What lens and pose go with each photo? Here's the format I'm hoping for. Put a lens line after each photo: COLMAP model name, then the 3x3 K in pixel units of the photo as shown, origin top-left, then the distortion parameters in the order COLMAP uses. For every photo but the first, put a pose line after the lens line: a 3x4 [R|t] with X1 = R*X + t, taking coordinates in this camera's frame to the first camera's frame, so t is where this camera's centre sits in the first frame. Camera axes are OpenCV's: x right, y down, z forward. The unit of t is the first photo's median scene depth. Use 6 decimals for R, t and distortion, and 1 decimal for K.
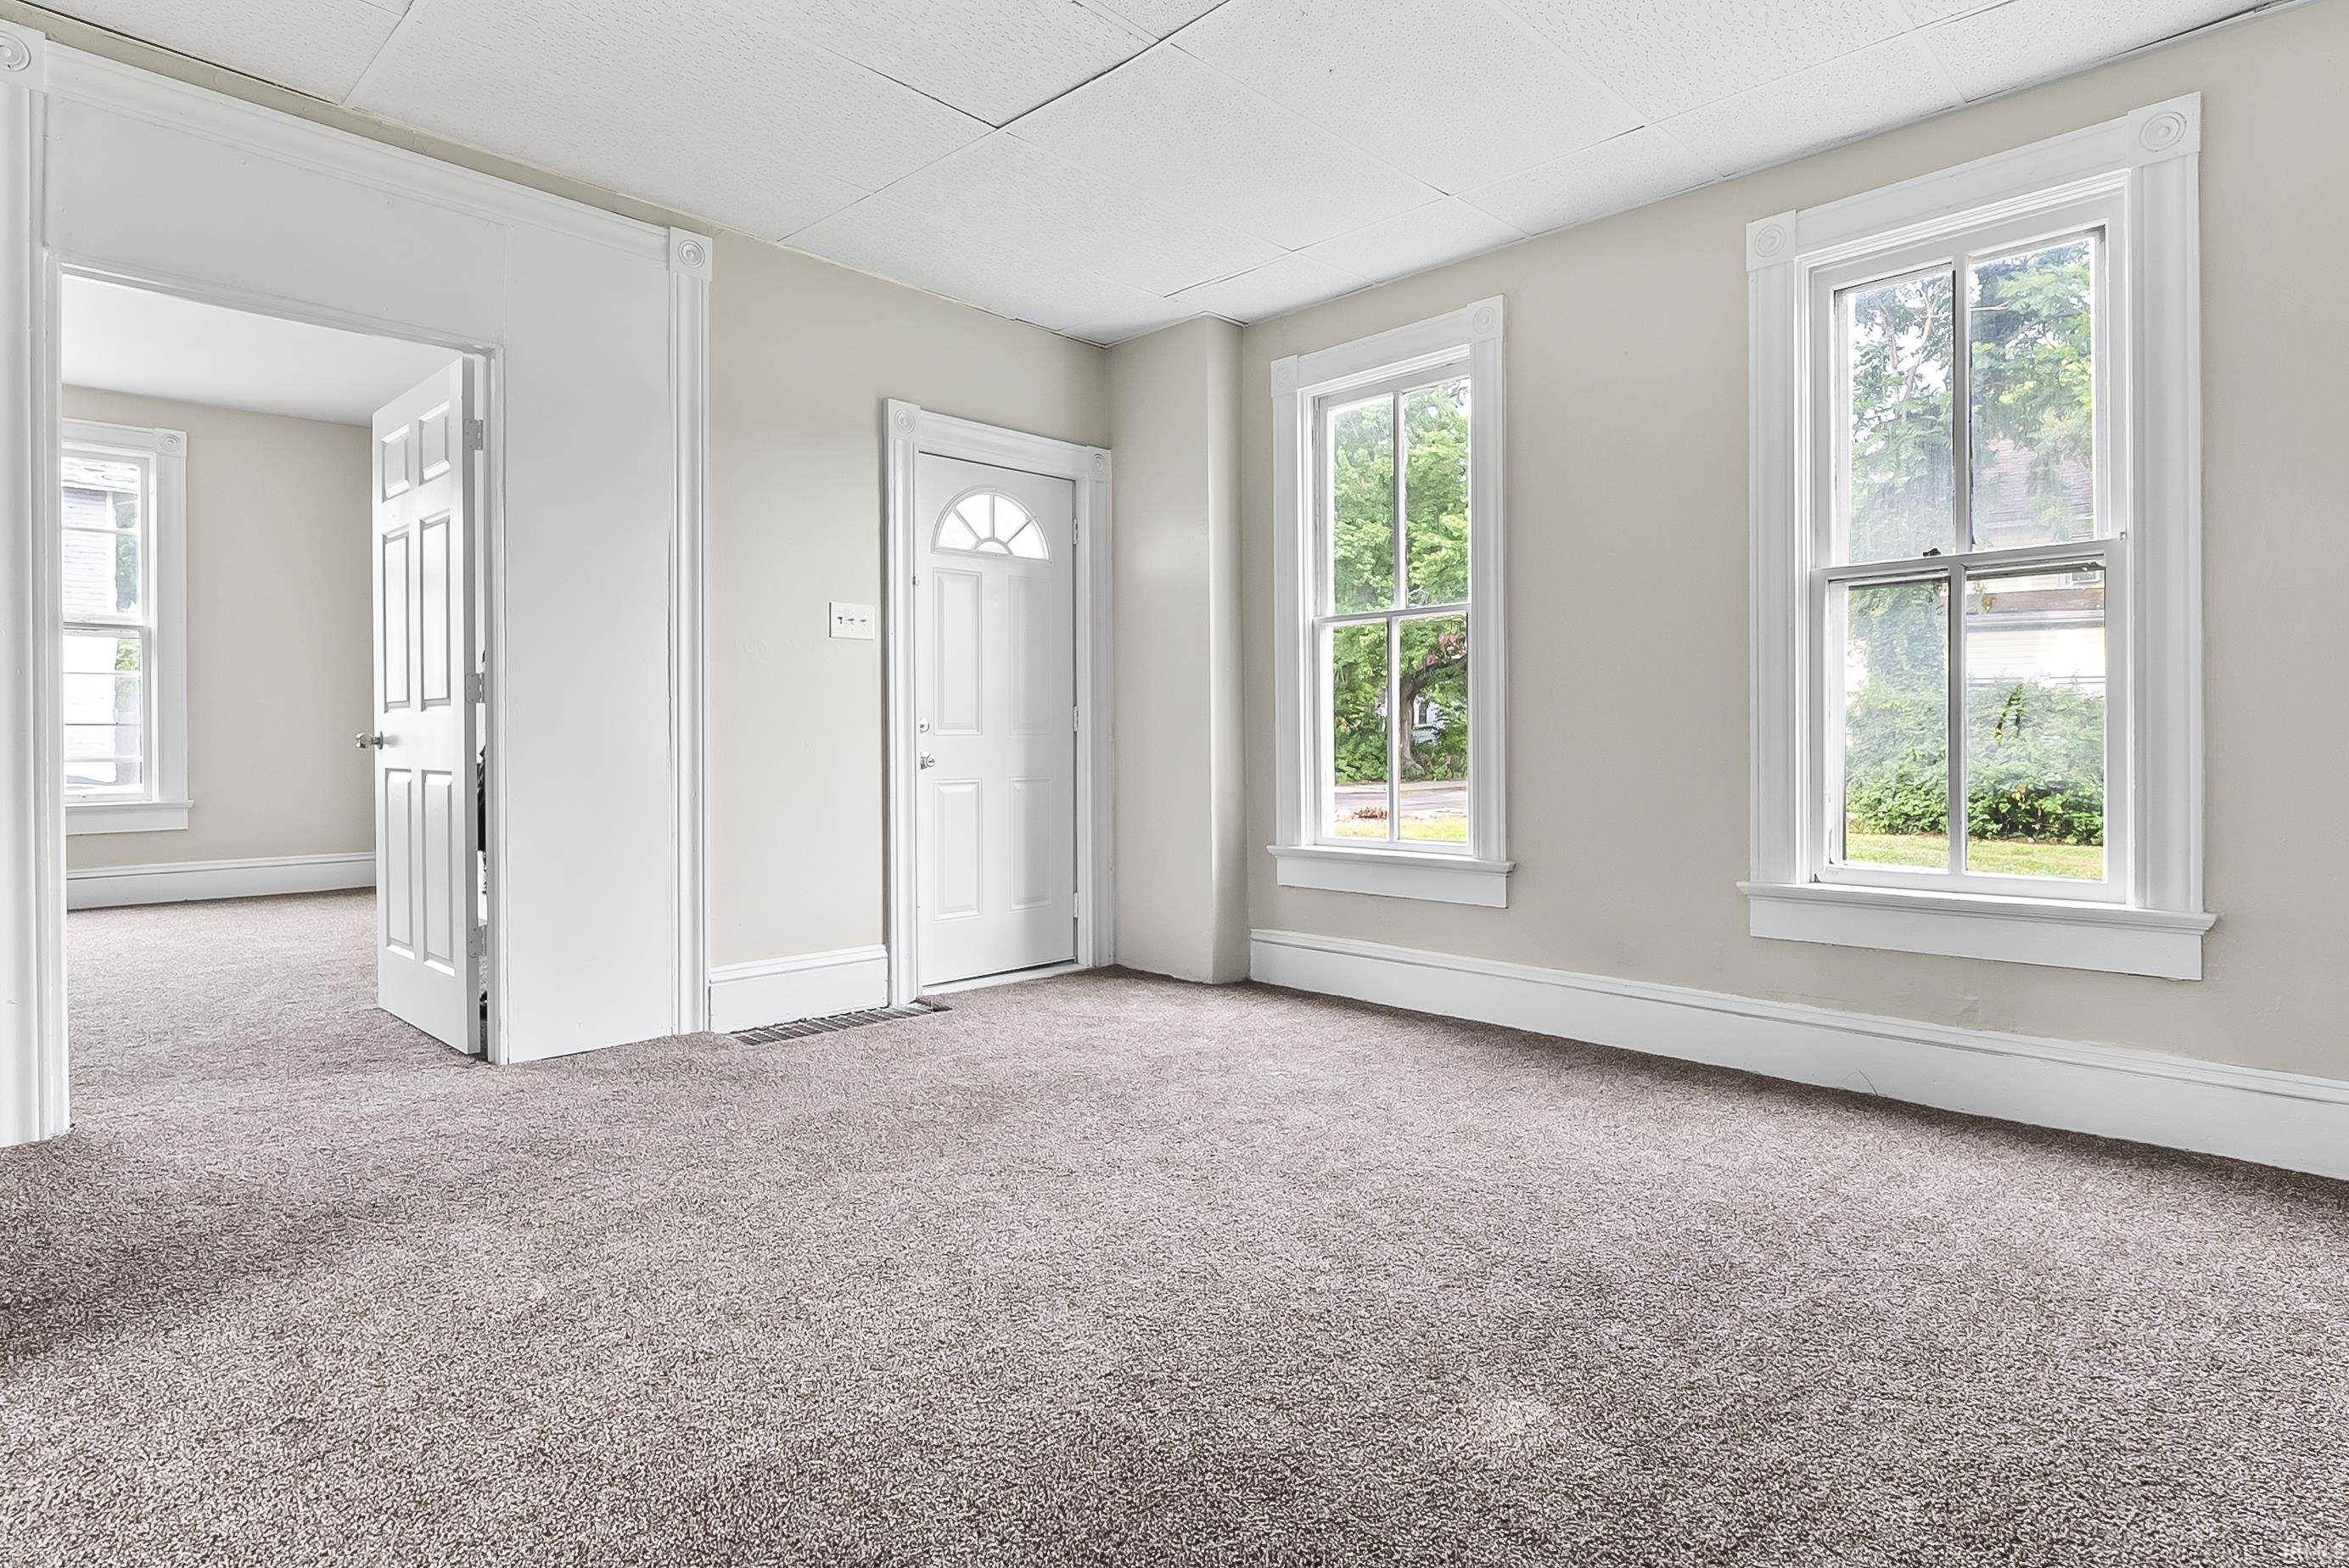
lens RADIAL K [[1196.0, 0, 1160.8], [0, 1196.0, 742.4], [0, 0, 1]] dist [-0.003698, -0.000994]
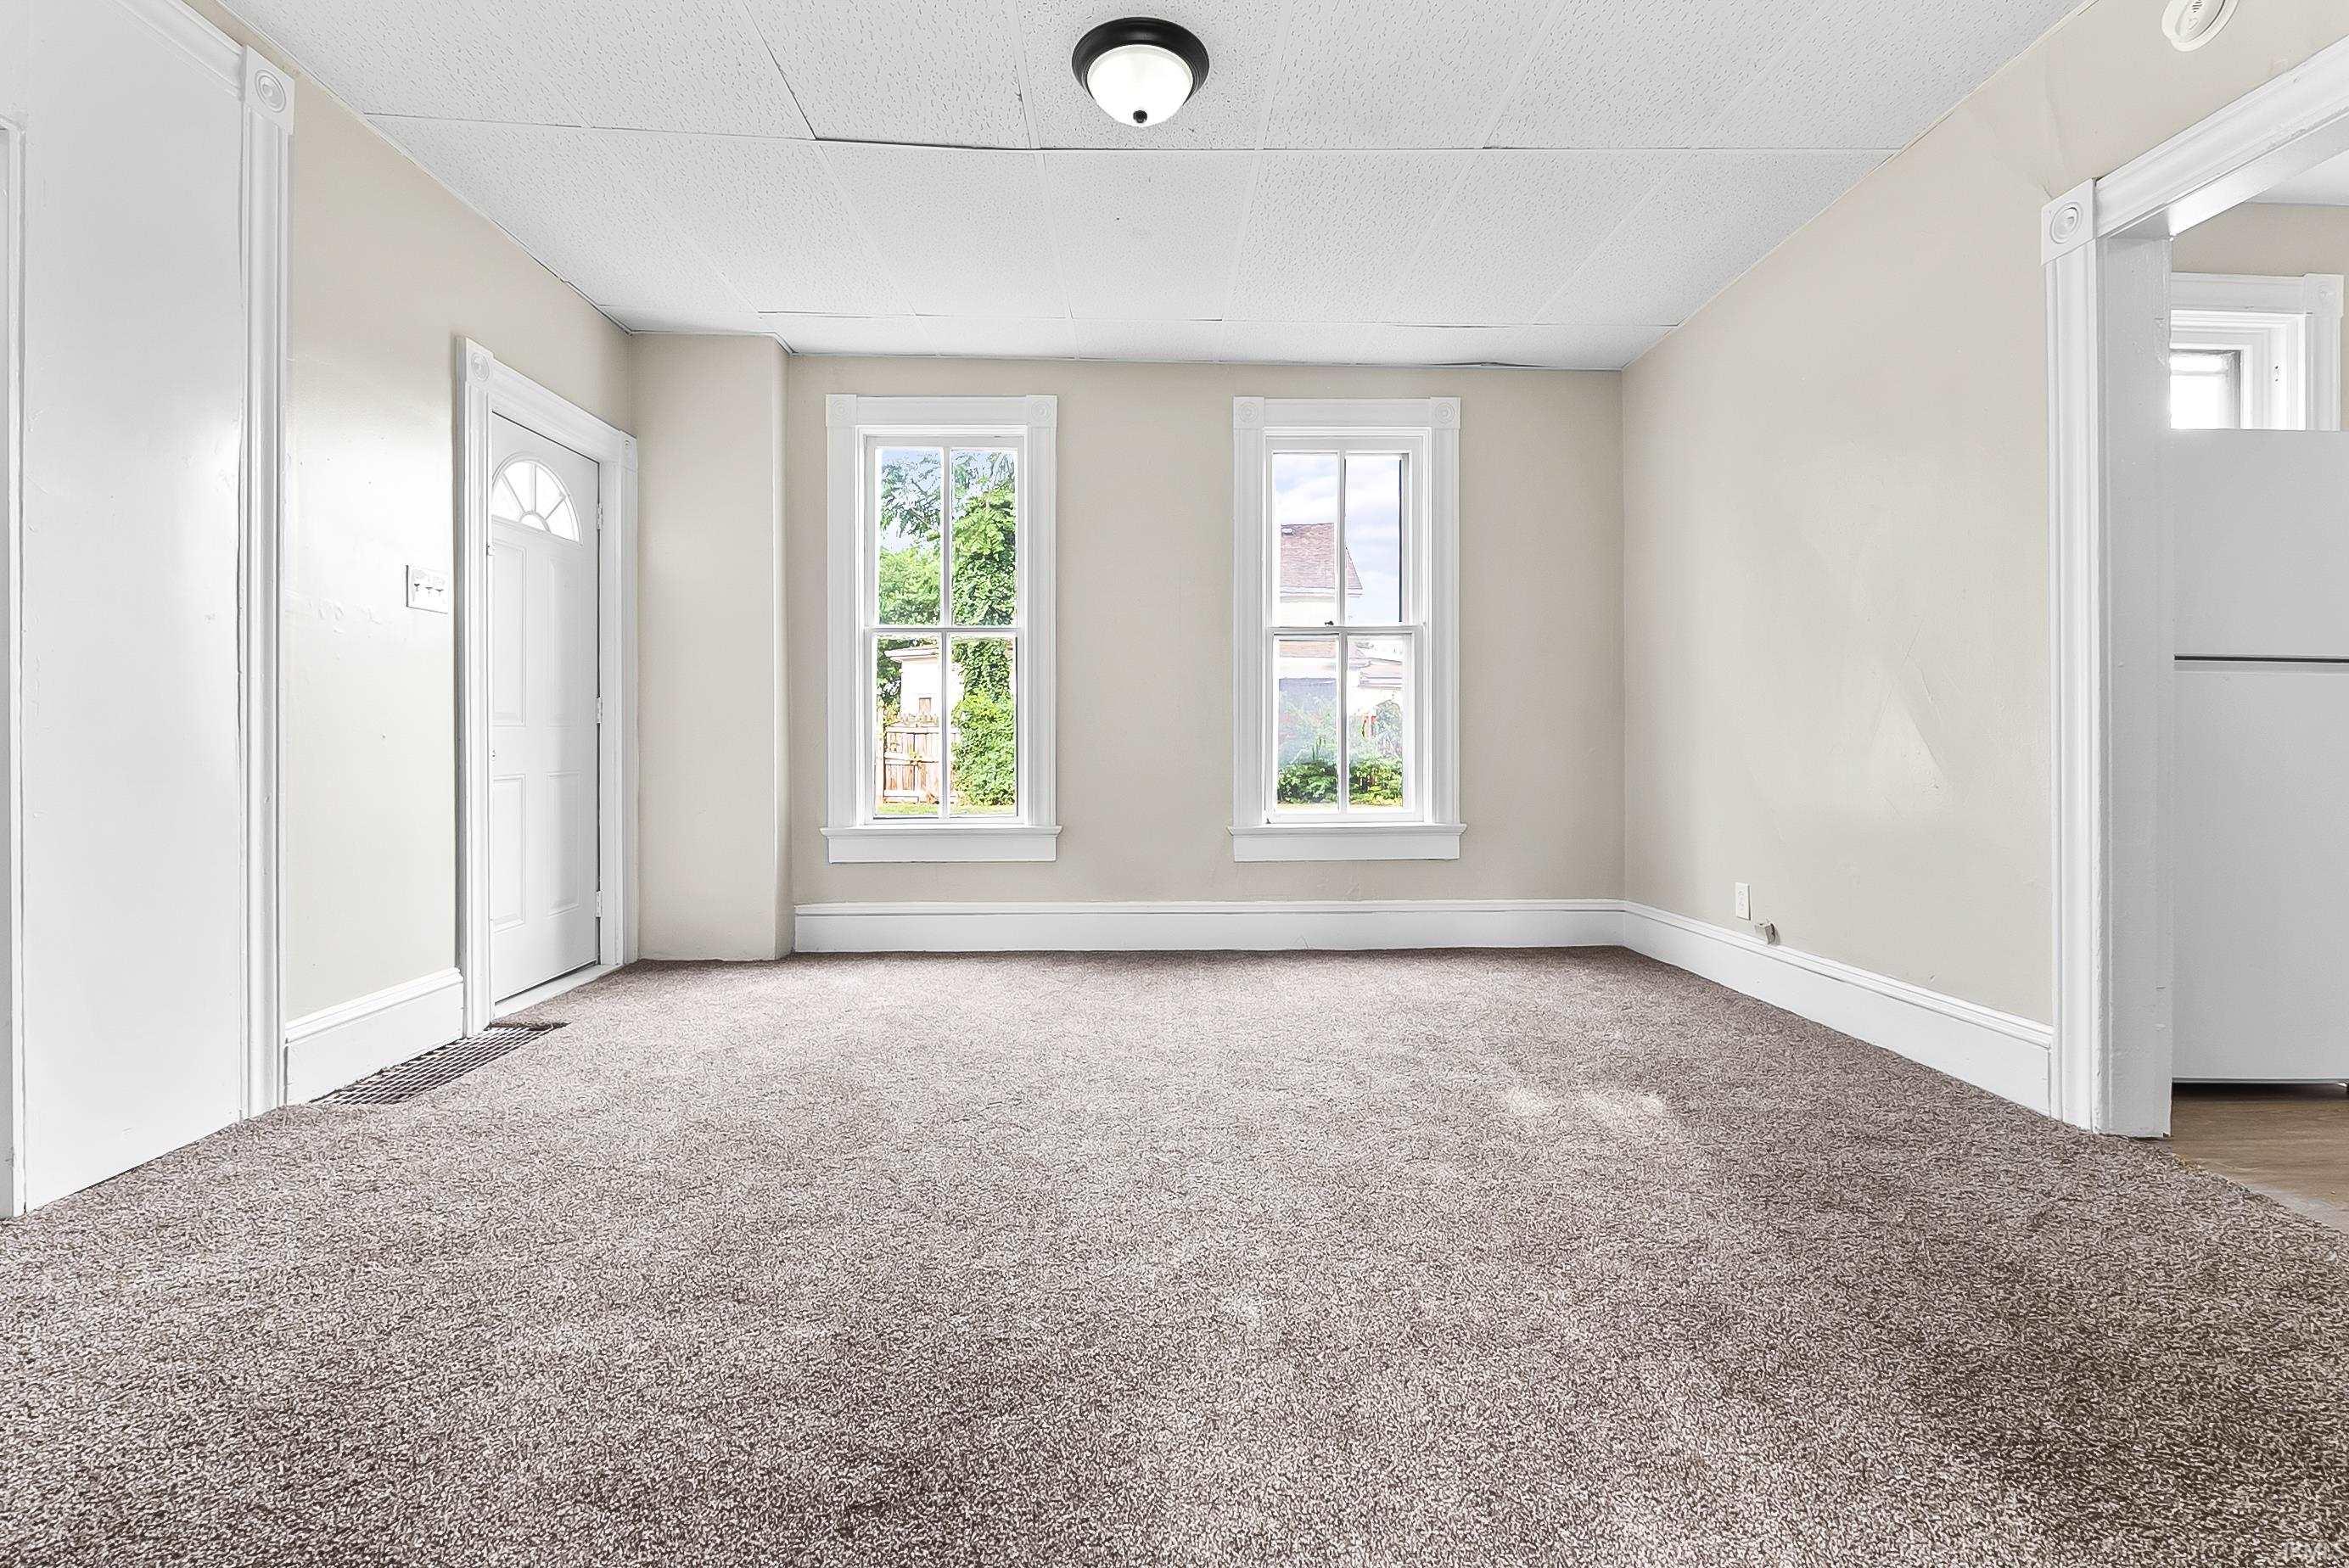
lens RADIAL K [[1028.6, 0, 1154.3], [0, 1028.6, 743.2], [0, 0, 1]] dist [-0.003310, -0.000777]
pose [[0.694410, -0.001649, 0.719578, -0.384795], [-0.000098, 0.999997, 0.002386, 0.004924], [-0.719579, -0.001727, 0.694408, 0.113600]]
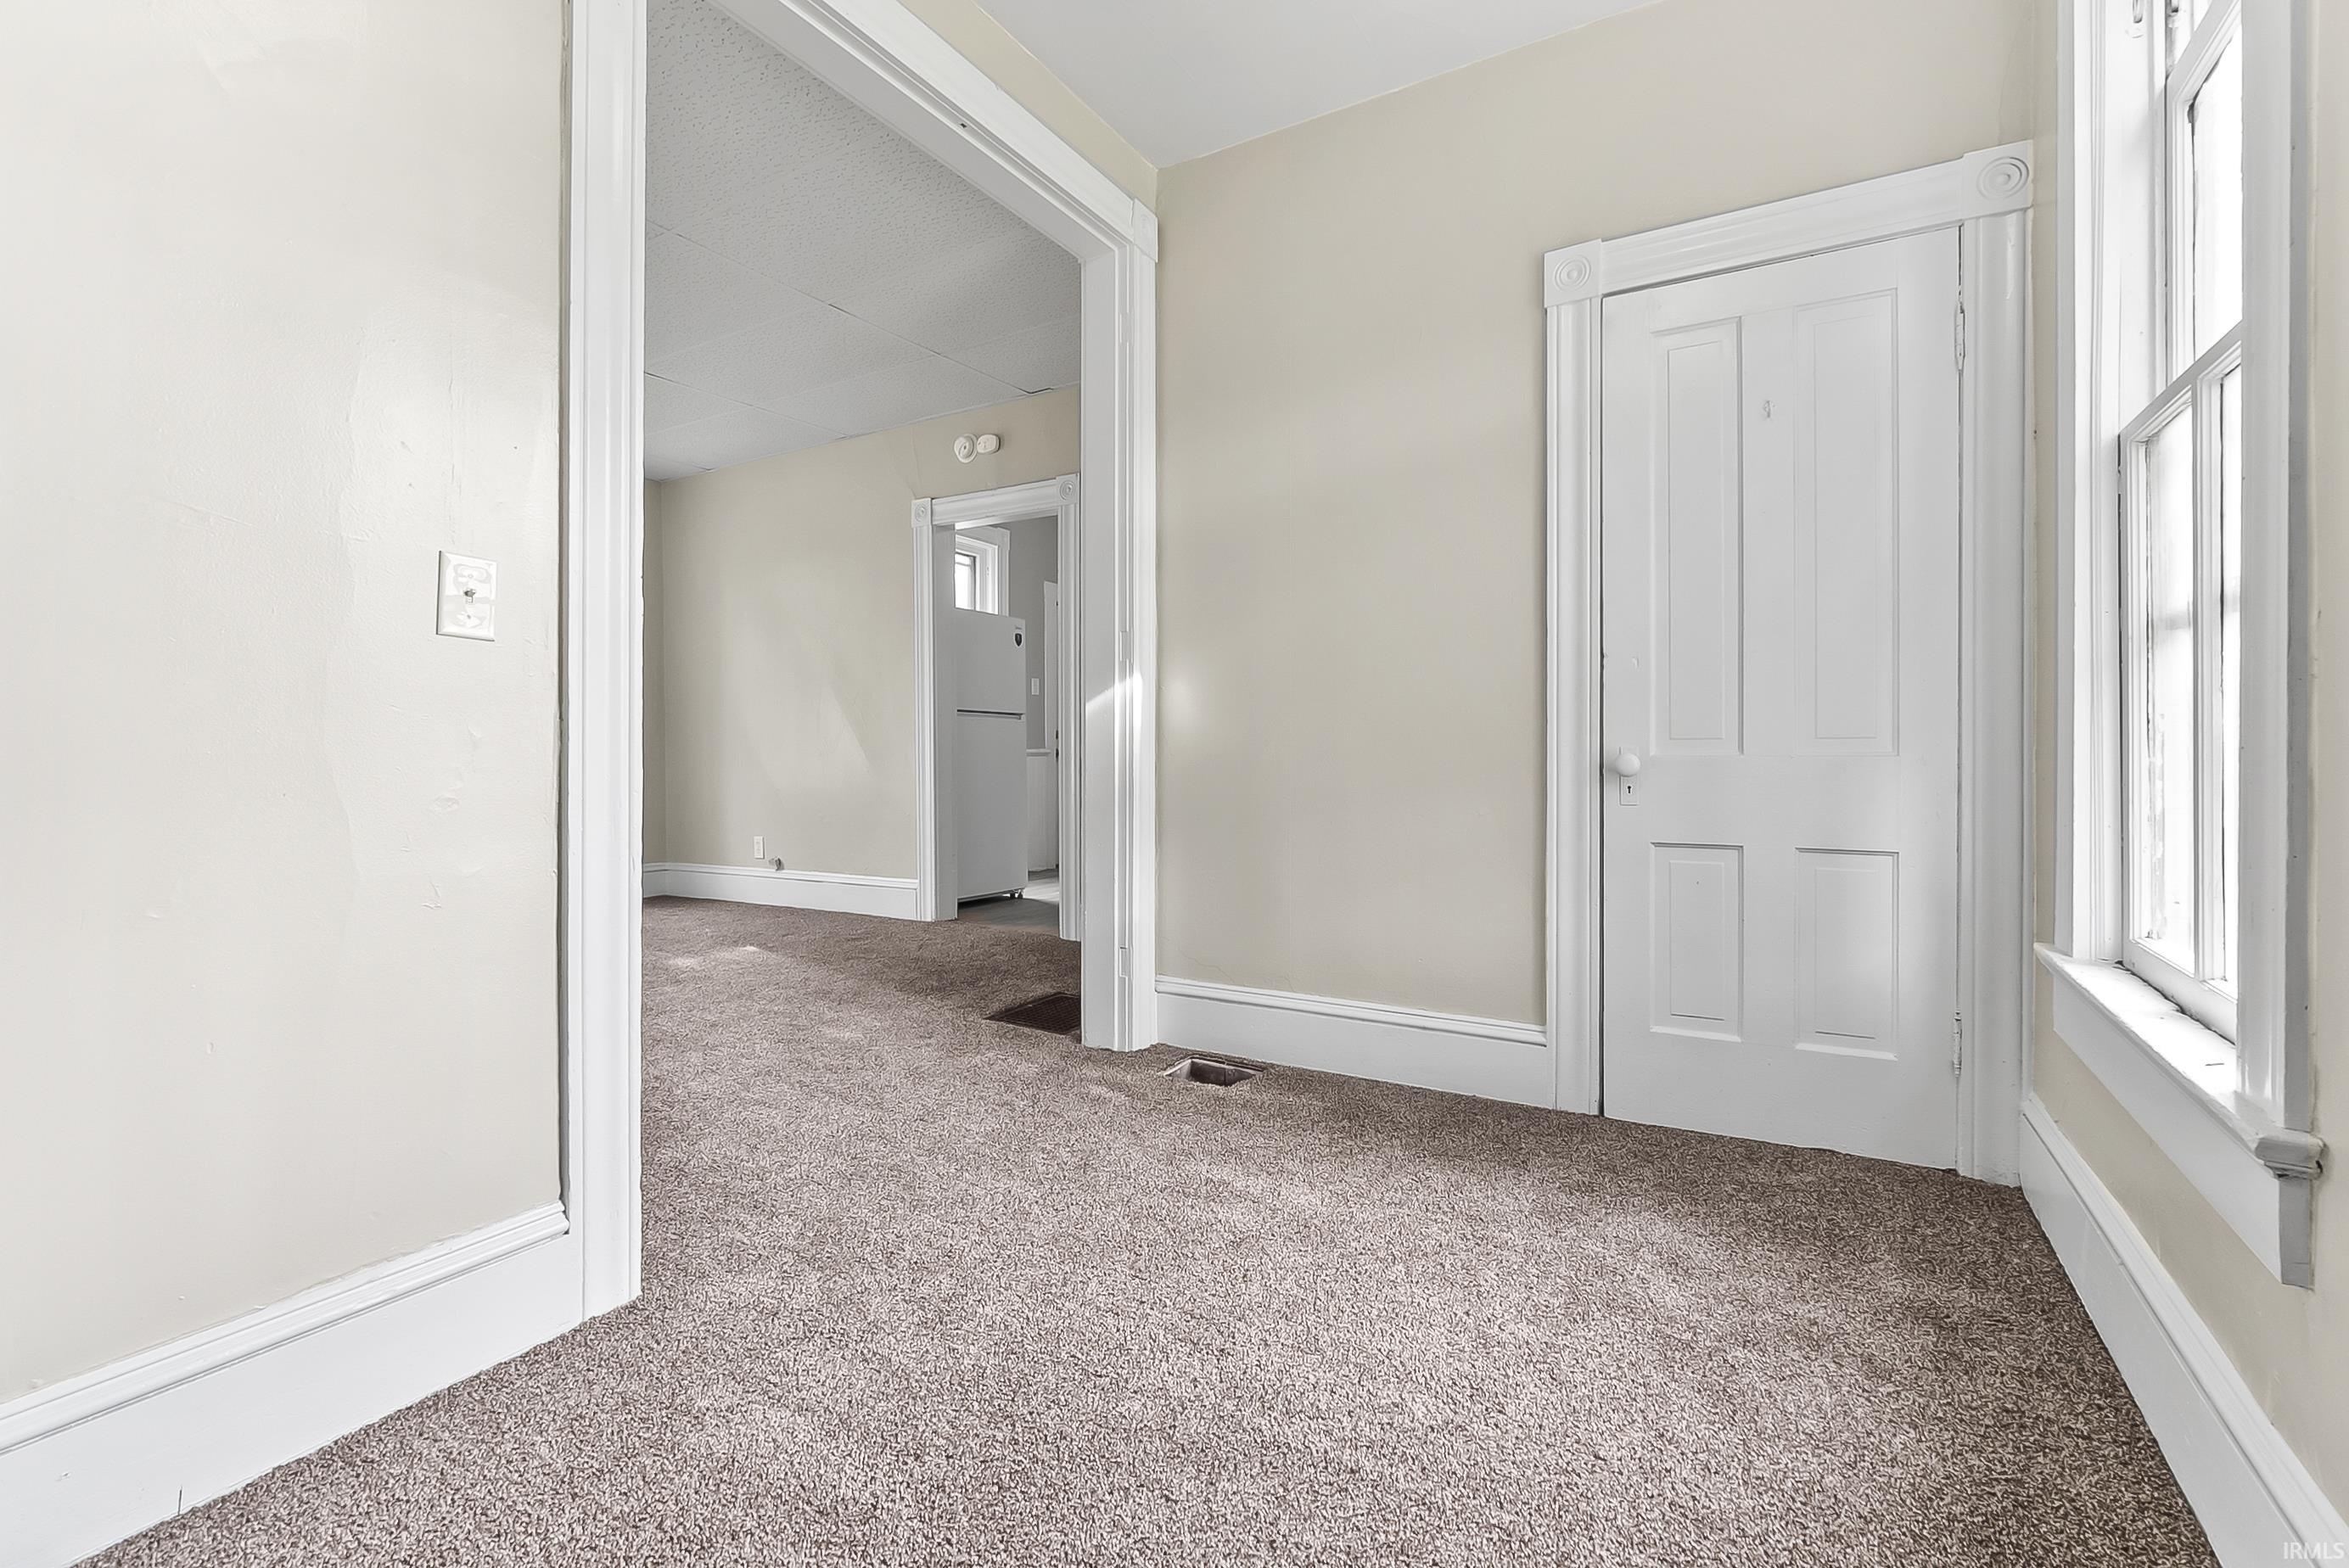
lens RADIAL K [[1028.6, 0, 1166.0], [0, 1028.6, 750.2], [0, 0, 1]] dist [-0.003310, -0.000777]
pose [[-0.228796, -0.001413, 0.973473, -0.931521], [0.007696, 0.999965, 0.003260, 0.009105], [-0.973444, 0.008237, -0.228777, 0.143385]]
